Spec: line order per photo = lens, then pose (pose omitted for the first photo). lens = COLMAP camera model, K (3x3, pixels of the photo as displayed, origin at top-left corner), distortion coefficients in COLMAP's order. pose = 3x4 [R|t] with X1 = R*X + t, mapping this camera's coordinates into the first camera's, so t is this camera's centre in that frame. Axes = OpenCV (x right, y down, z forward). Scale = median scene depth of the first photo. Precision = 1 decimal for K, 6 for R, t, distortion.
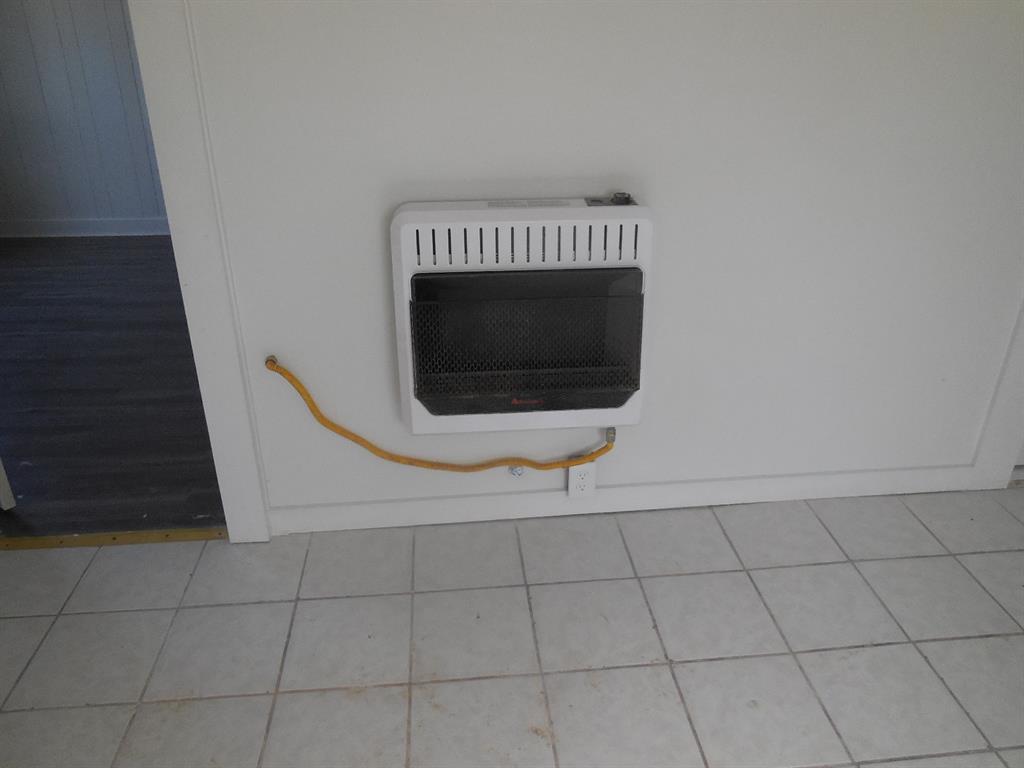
lens RADIAL K [[767.0, 0, 512.2], [0, 767.0, 387.7], [0, 0, 1]] dist [-0.027191, 0.000164]
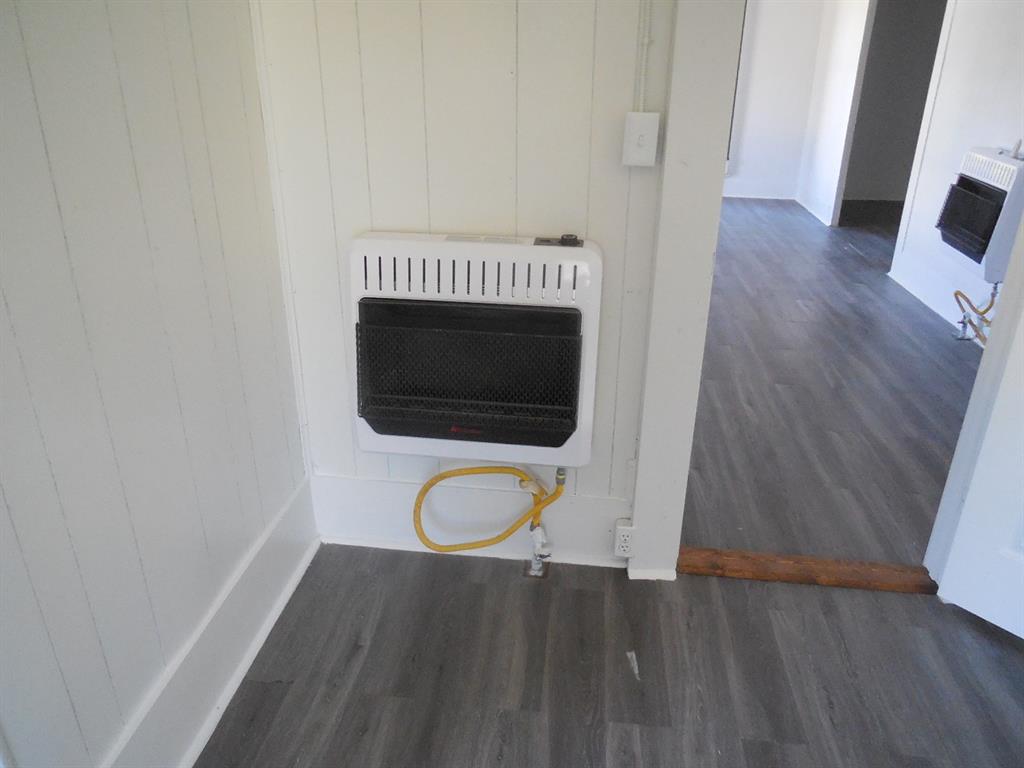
lens RADIAL K [[767.0, 0, 511.8], [0, 767.0, 385.2], [0, 0, 1]] dist [-0.027191, 0.000164]
pose [[0.979511, 0.096217, -0.176920, 0.268961], [-0.105450, 0.993471, -0.043529, -0.004602], [0.171577, 0.061293, 0.983262, 0.004655]]
